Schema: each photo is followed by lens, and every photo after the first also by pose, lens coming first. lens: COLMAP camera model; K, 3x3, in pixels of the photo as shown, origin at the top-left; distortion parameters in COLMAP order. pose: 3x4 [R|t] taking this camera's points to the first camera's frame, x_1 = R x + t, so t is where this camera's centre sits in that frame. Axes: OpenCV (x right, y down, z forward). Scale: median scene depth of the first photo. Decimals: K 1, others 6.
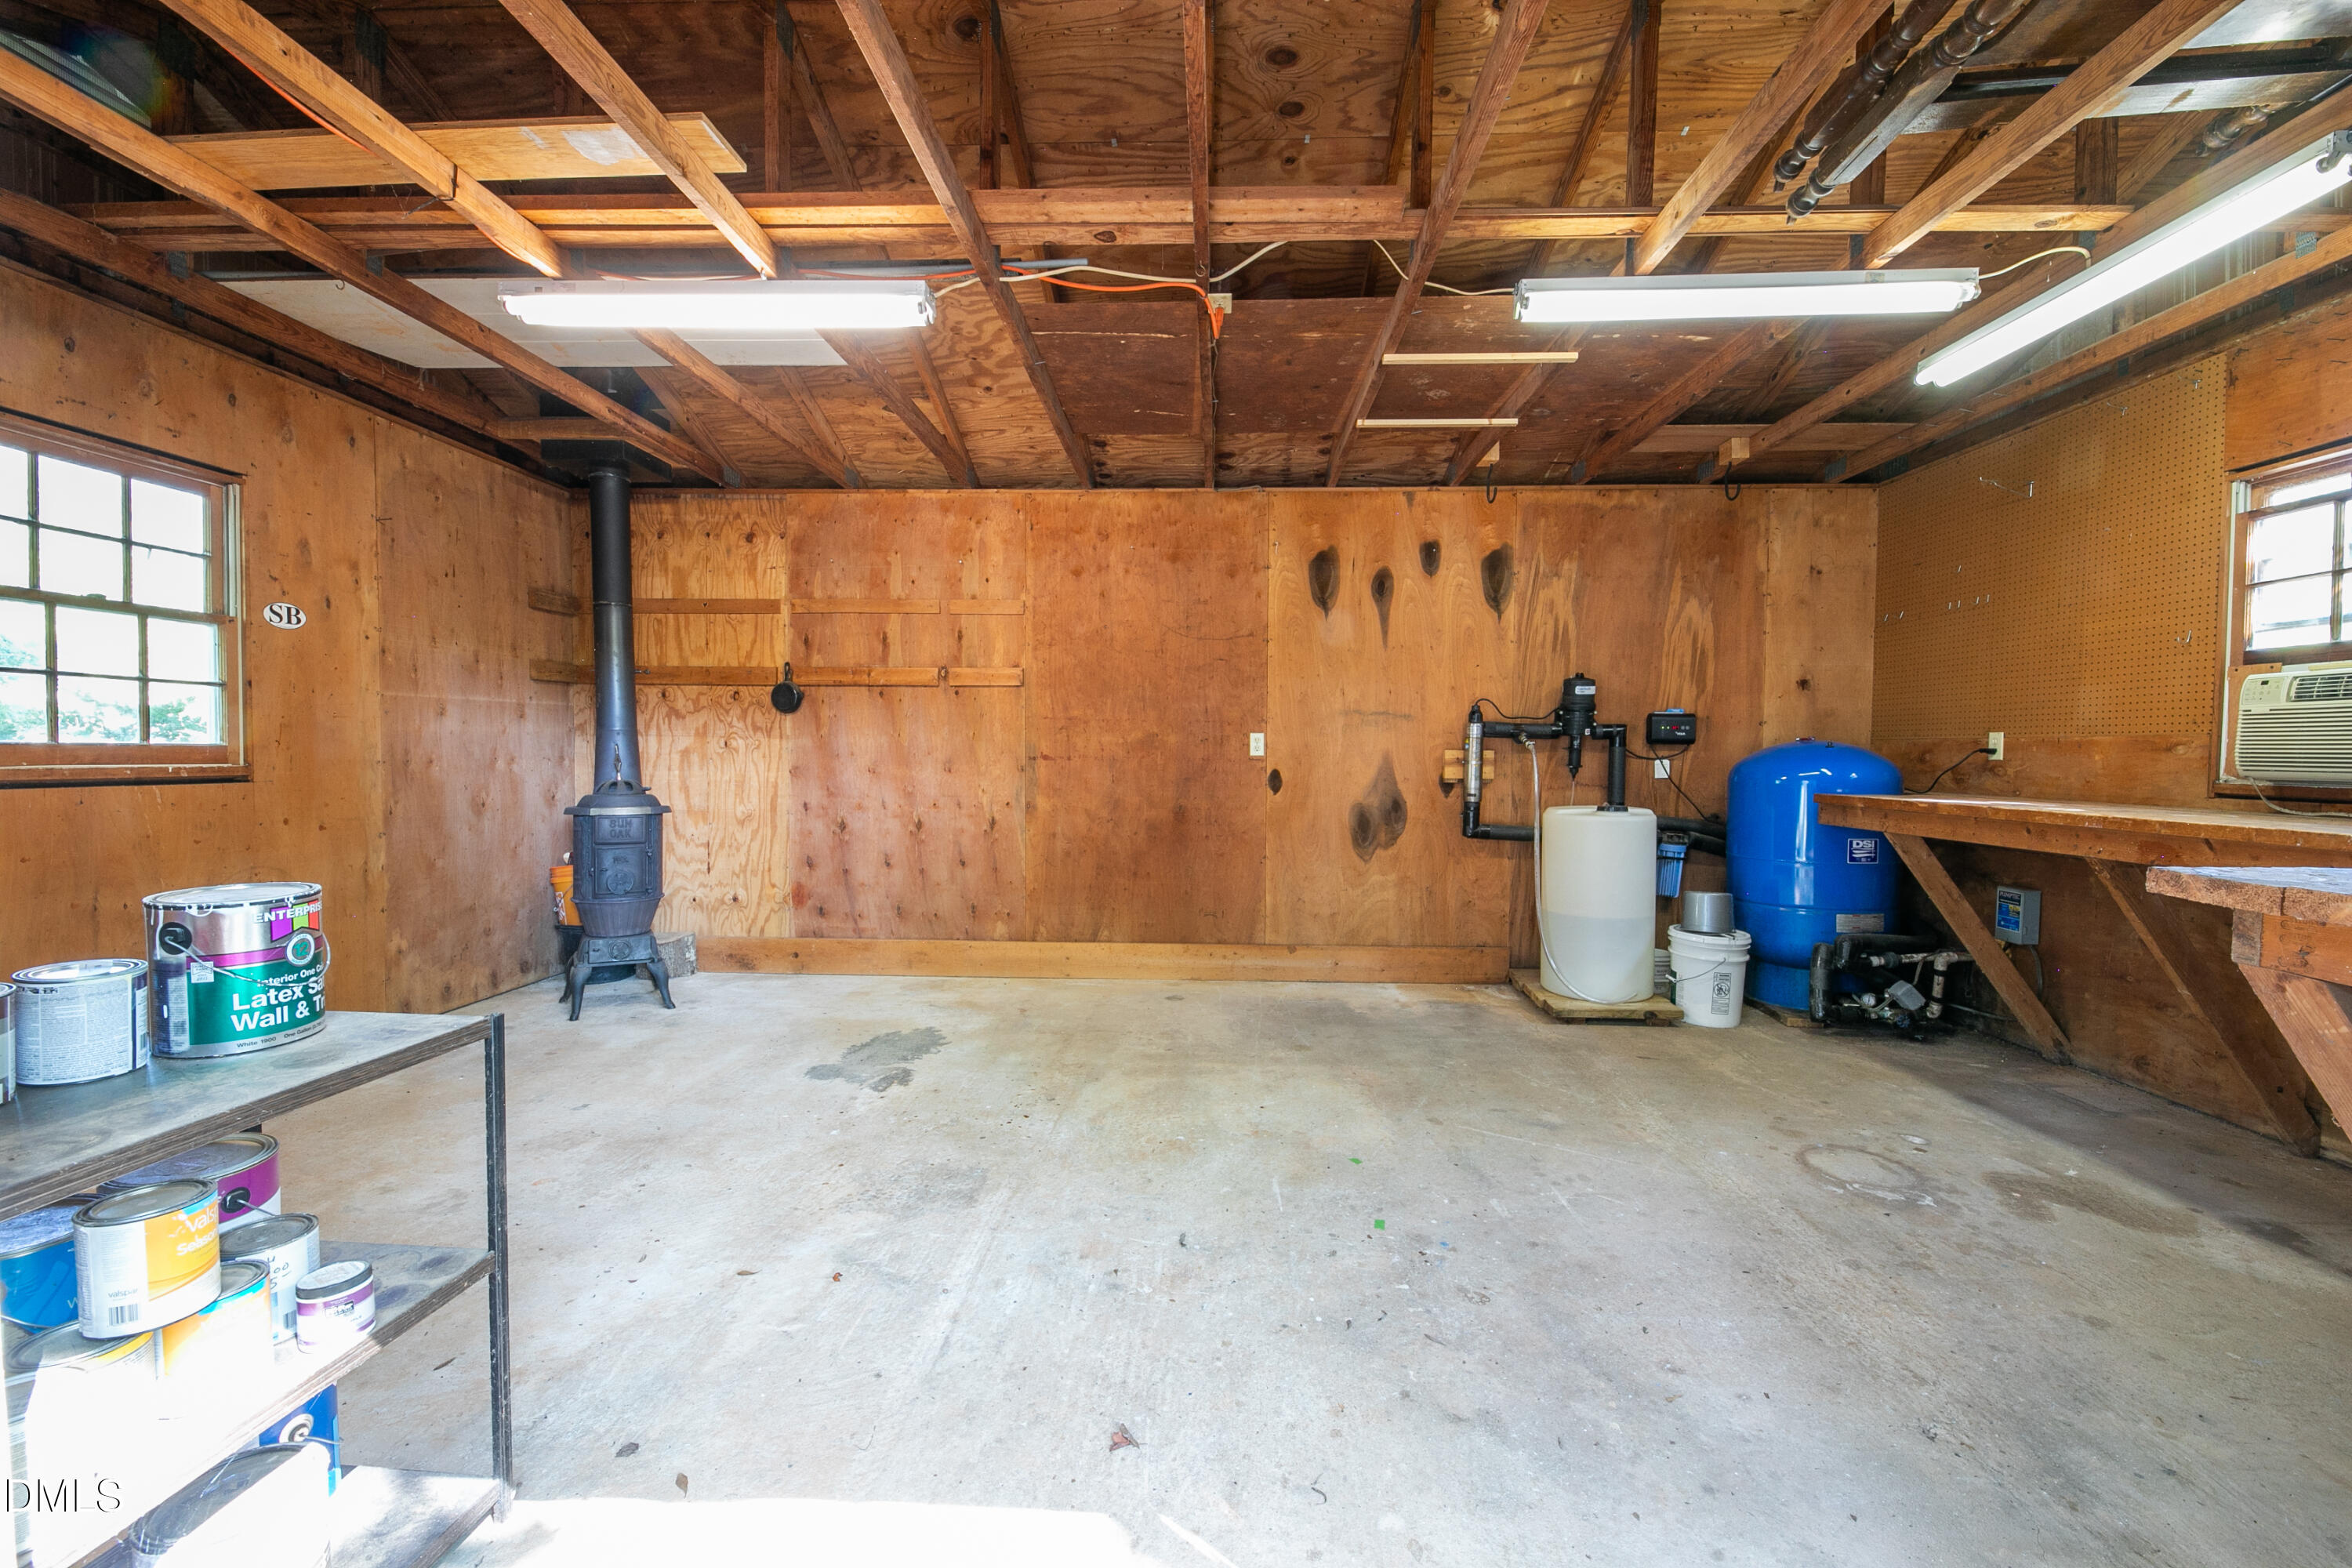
lens RADIAL K [[940.5, 0, 1181.2], [0, 940.5, 779.8], [0, 0, 1]] dist [0.005945, -0.004279]
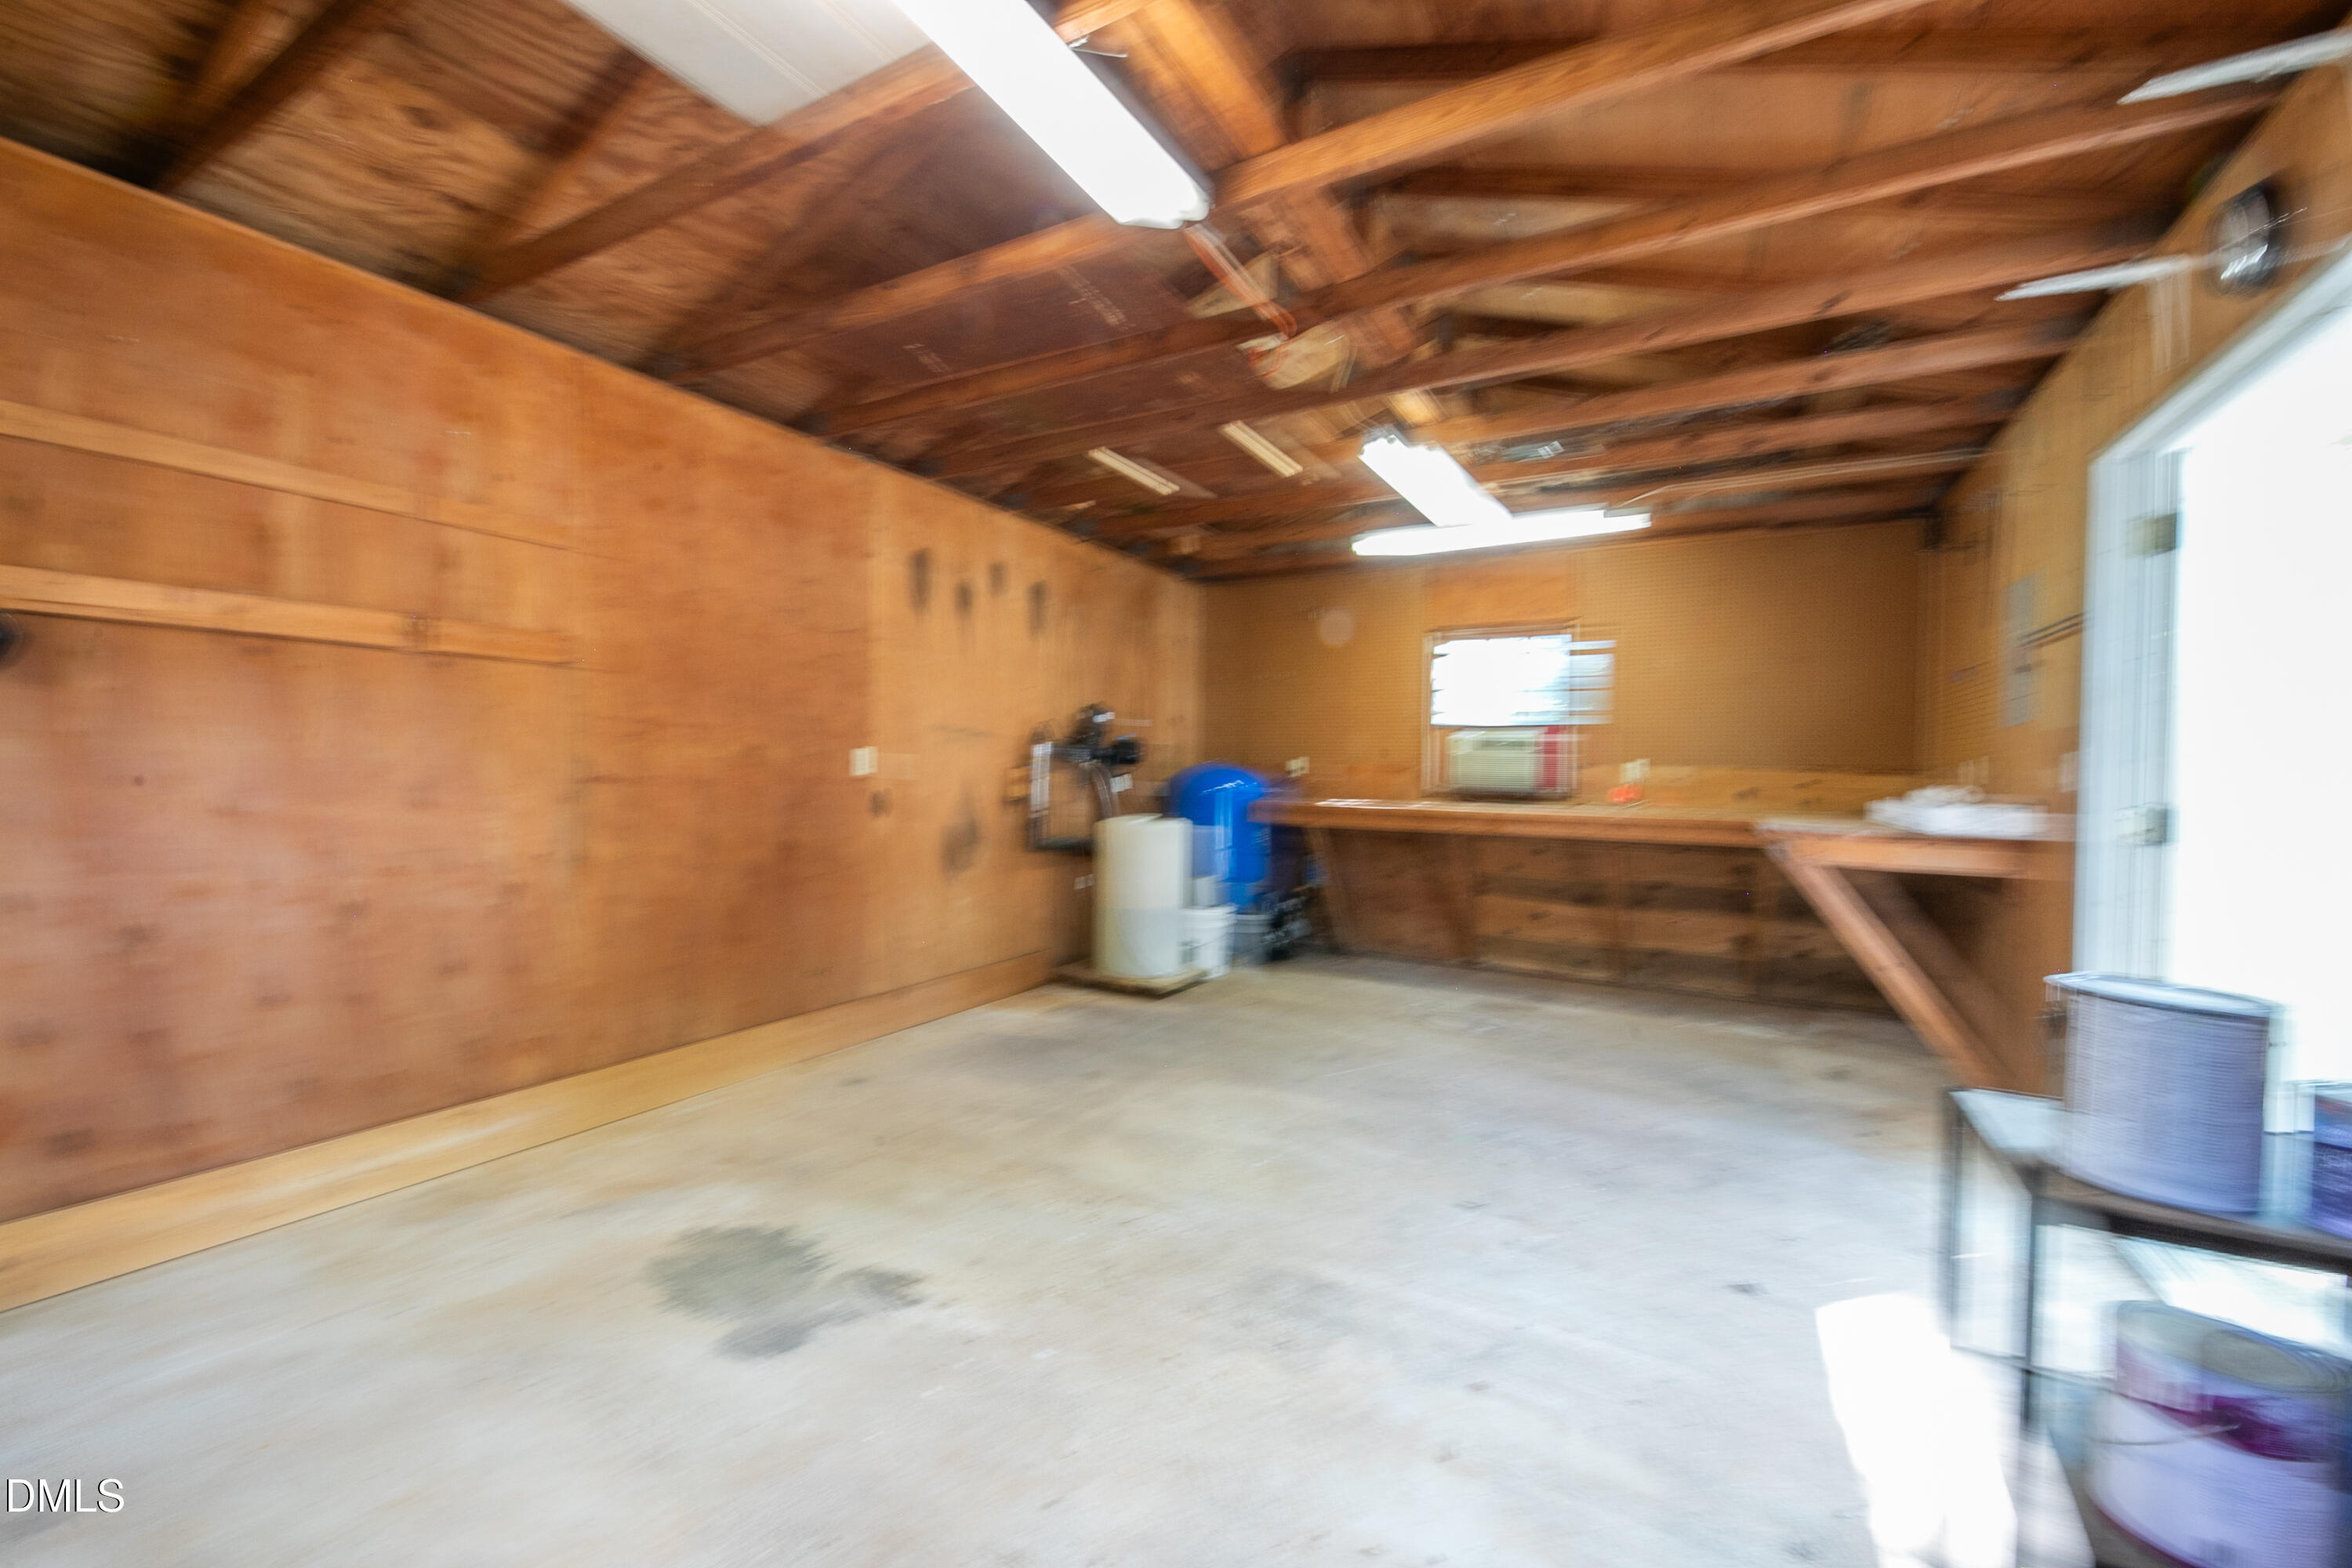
lens RADIAL K [[940.5, 0, 1179.2], [0, 940.5, 783.3], [0, 0, 1]] dist [0.005945, -0.004279]
pose [[0.450066, -0.013316, 0.892896, -0.571862], [0.013754, 0.999874, 0.007979, -0.022033], [-0.892889, 0.008690, 0.450193, 0.381333]]
